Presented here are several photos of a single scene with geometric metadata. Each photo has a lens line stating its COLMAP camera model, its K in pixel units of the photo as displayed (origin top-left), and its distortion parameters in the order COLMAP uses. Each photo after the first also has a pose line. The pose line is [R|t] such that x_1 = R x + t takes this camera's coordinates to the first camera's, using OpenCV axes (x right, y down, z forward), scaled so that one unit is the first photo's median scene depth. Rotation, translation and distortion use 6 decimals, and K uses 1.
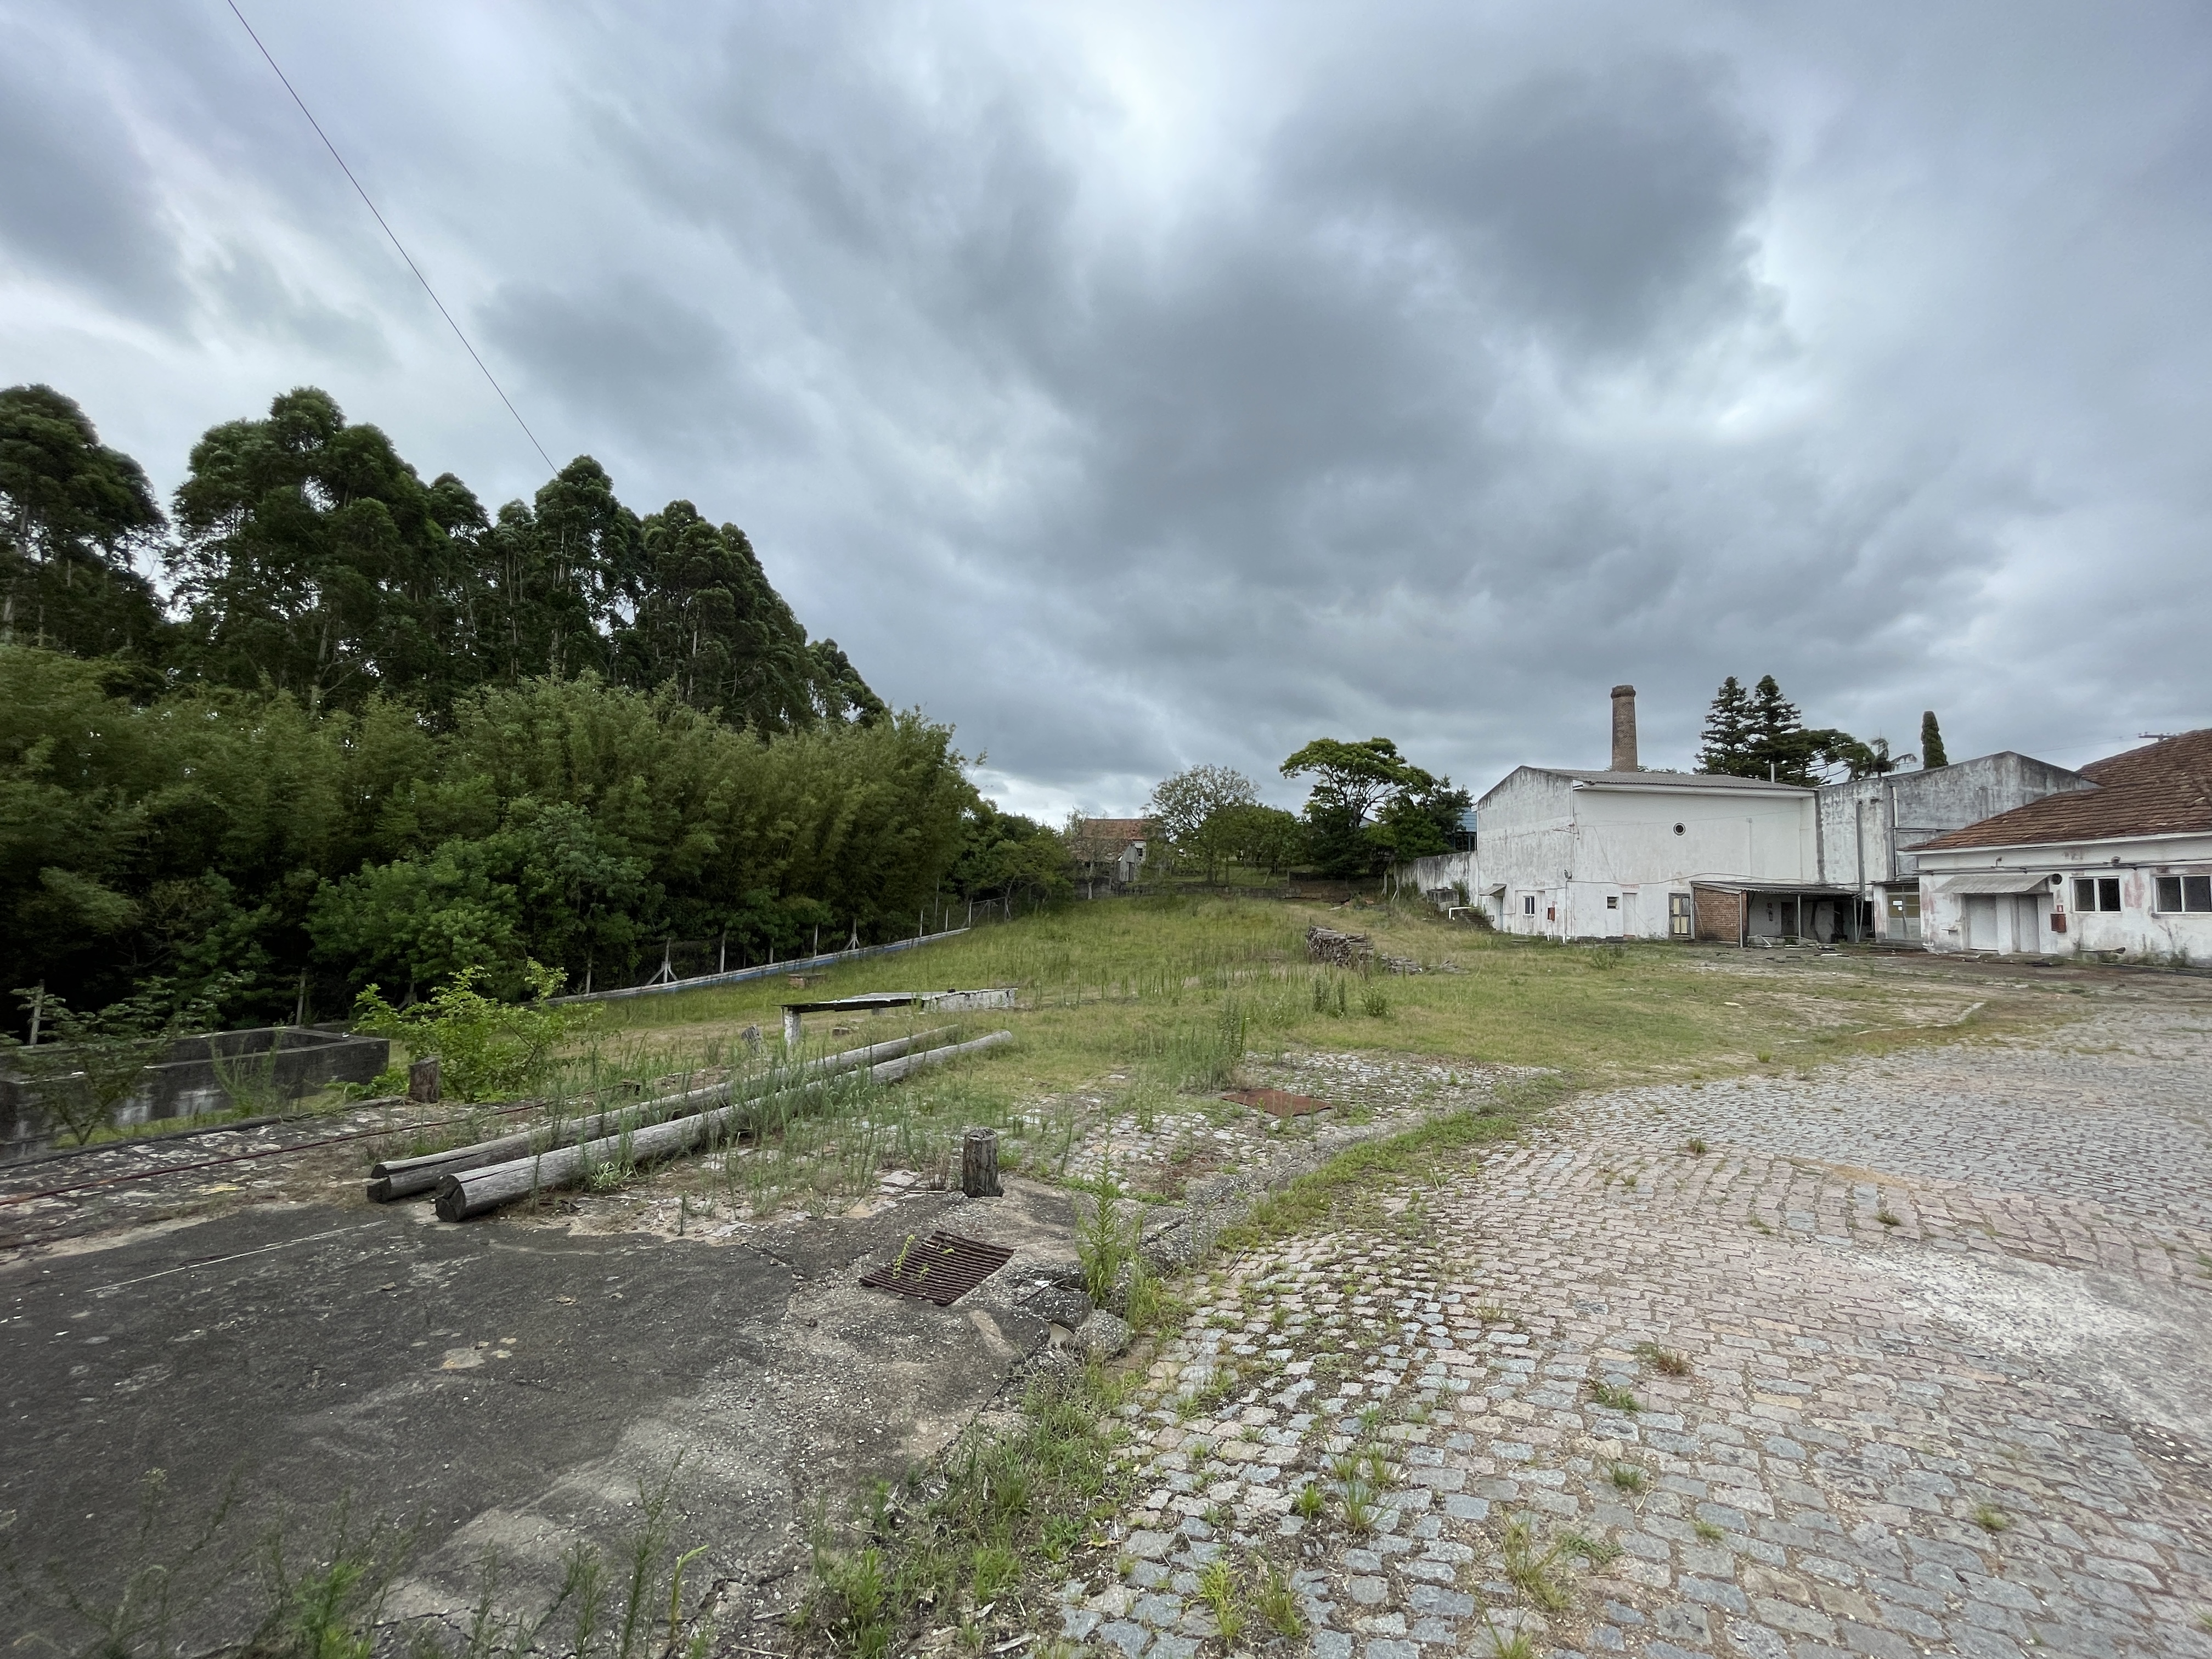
lens RADIAL K [[896.7, 0, 1103.9], [0, 896.7, 835.7], [0, 0, 1]] dist [-0.004012, 0.001093]
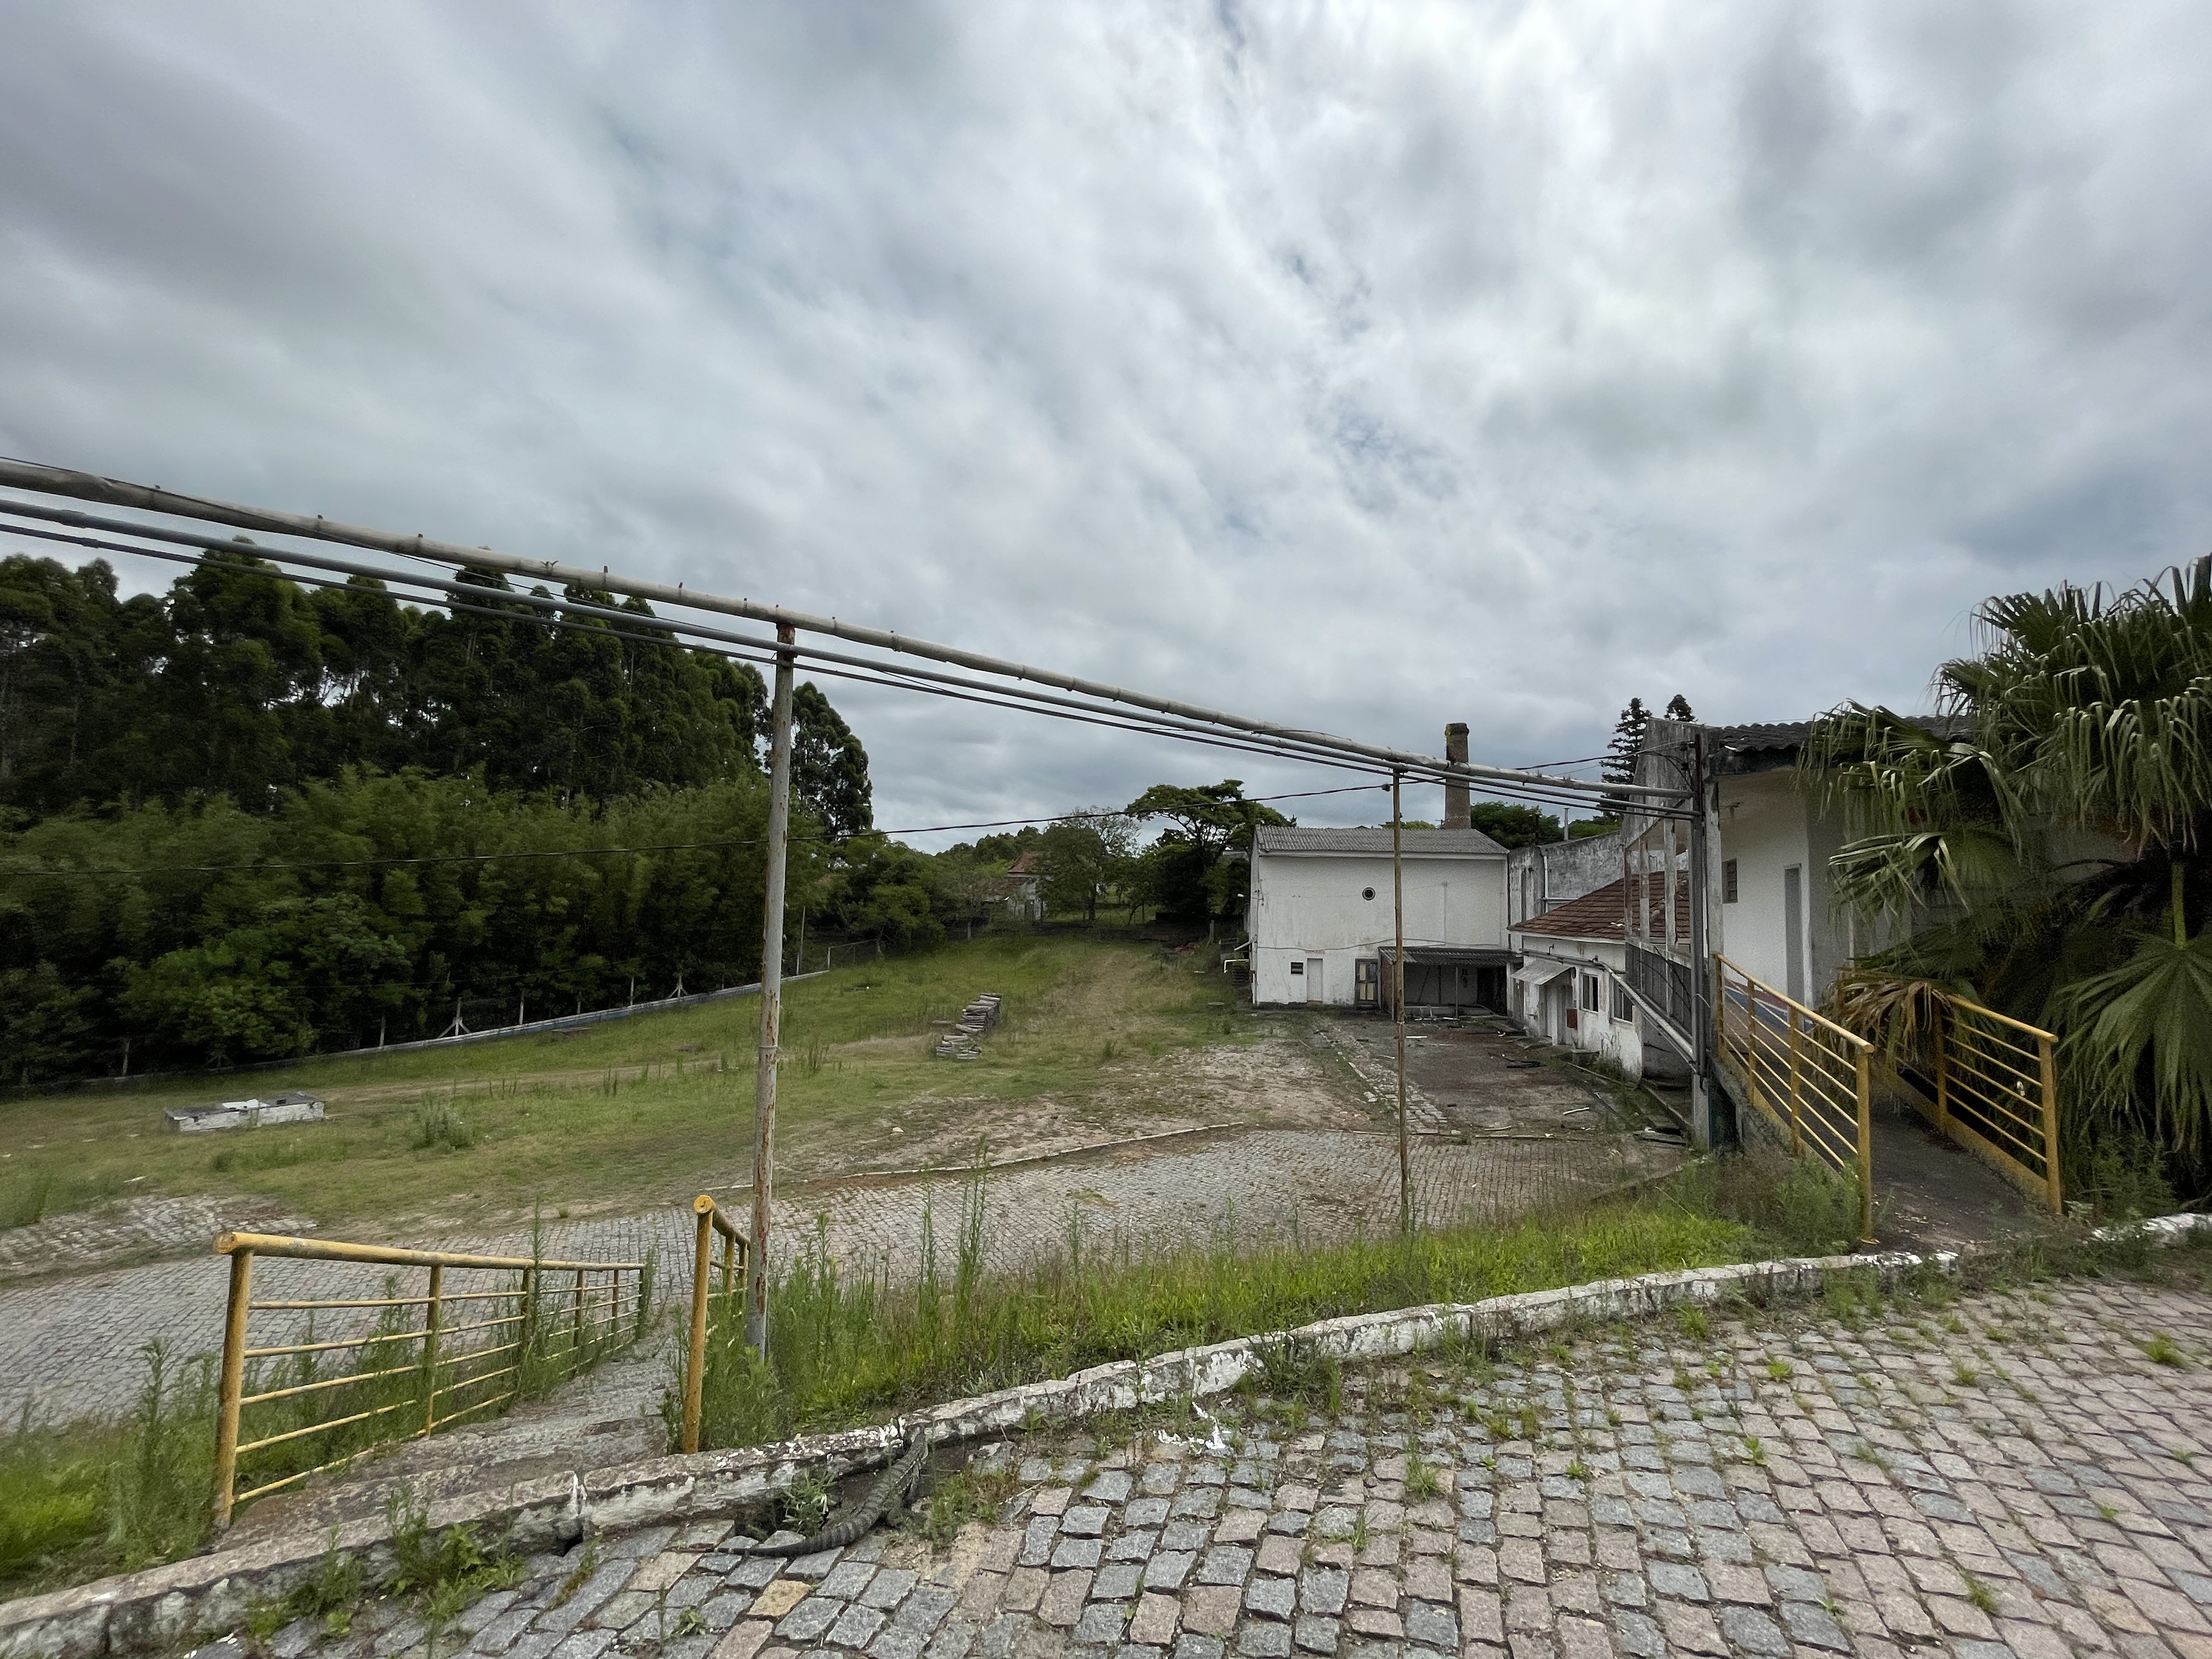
lens RADIAL K [[896.7, 0, 1111.1], [0, 896.7, 834.9], [0, 0, 1]] dist [-0.004012, 0.001093]
pose [[0.986502, -0.019555, -0.162578, 0.558382], [0.019956, 0.999801, 0.000834, -0.083945], [0.162529, -0.004067, 0.986695, -0.023802]]
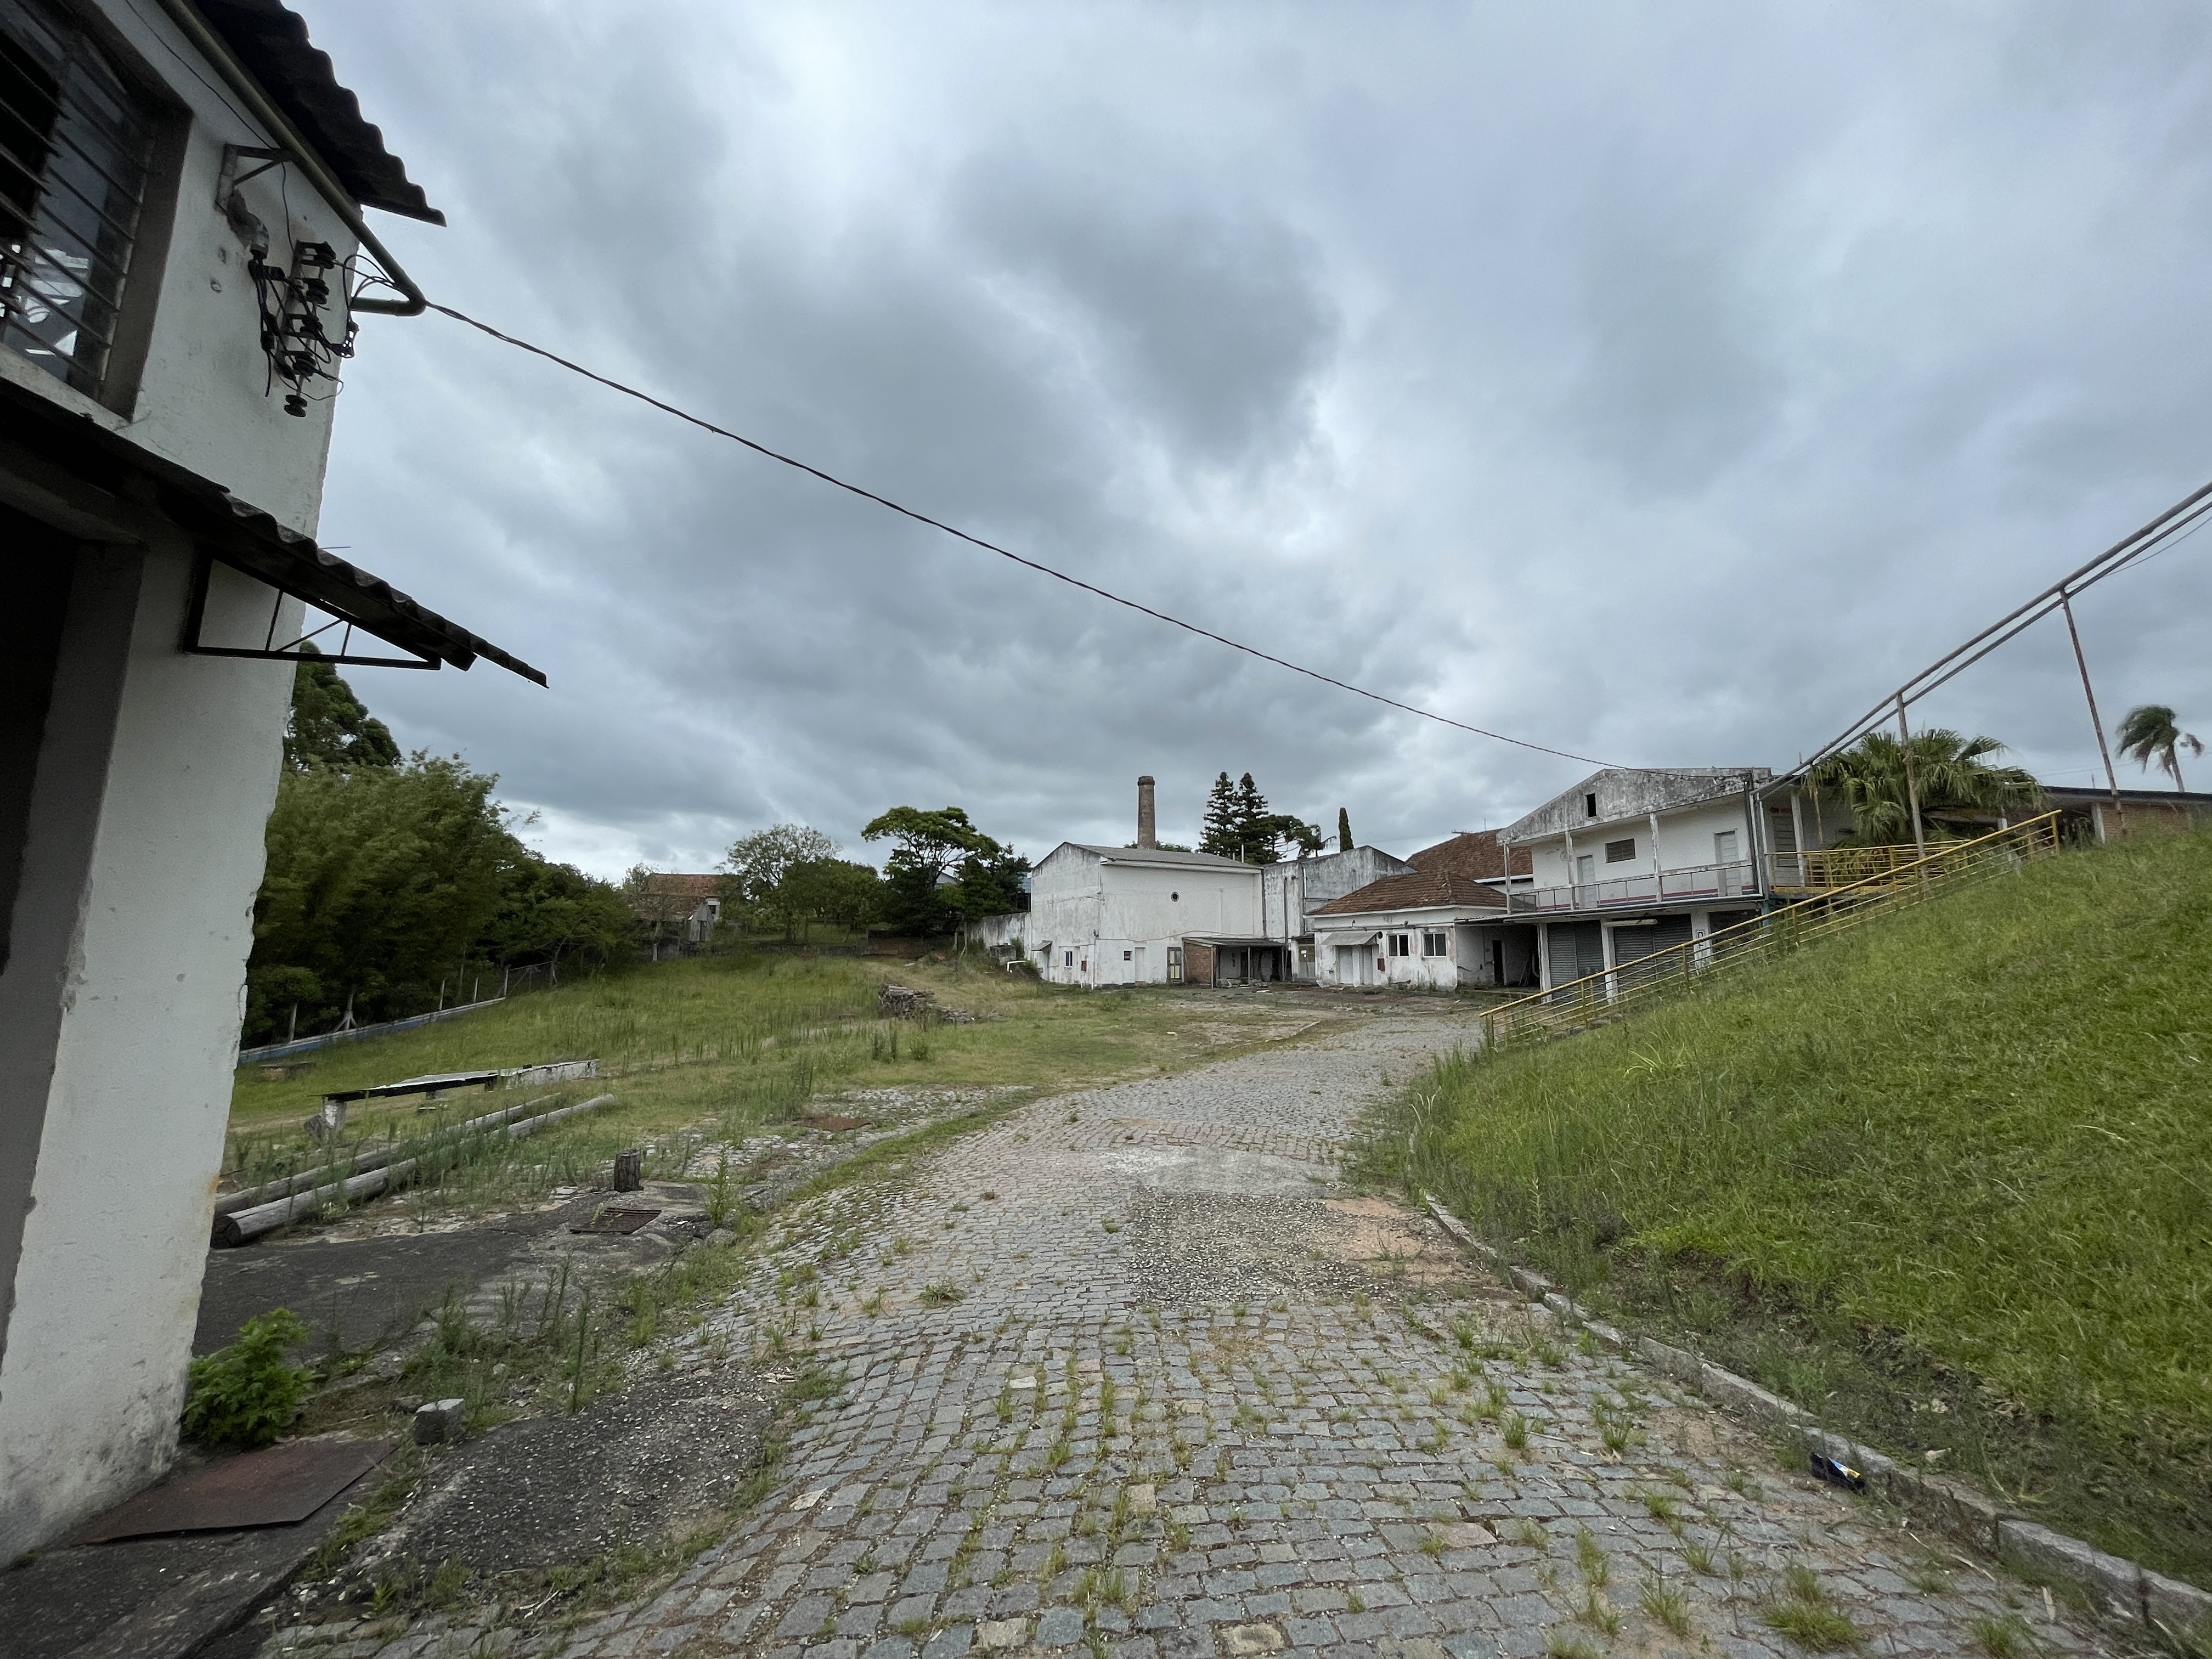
lens RADIAL K [[896.7, 0, 1108.3], [0, 896.7, 835.7], [0, 0, 1]] dist [-0.004012, 0.001093]
pose [[0.896380, 0.035054, 0.441898, -0.014966], [-0.010605, 0.998279, -0.057677, -0.020550], [-0.443159, 0.047014, 0.895209, -0.120488]]
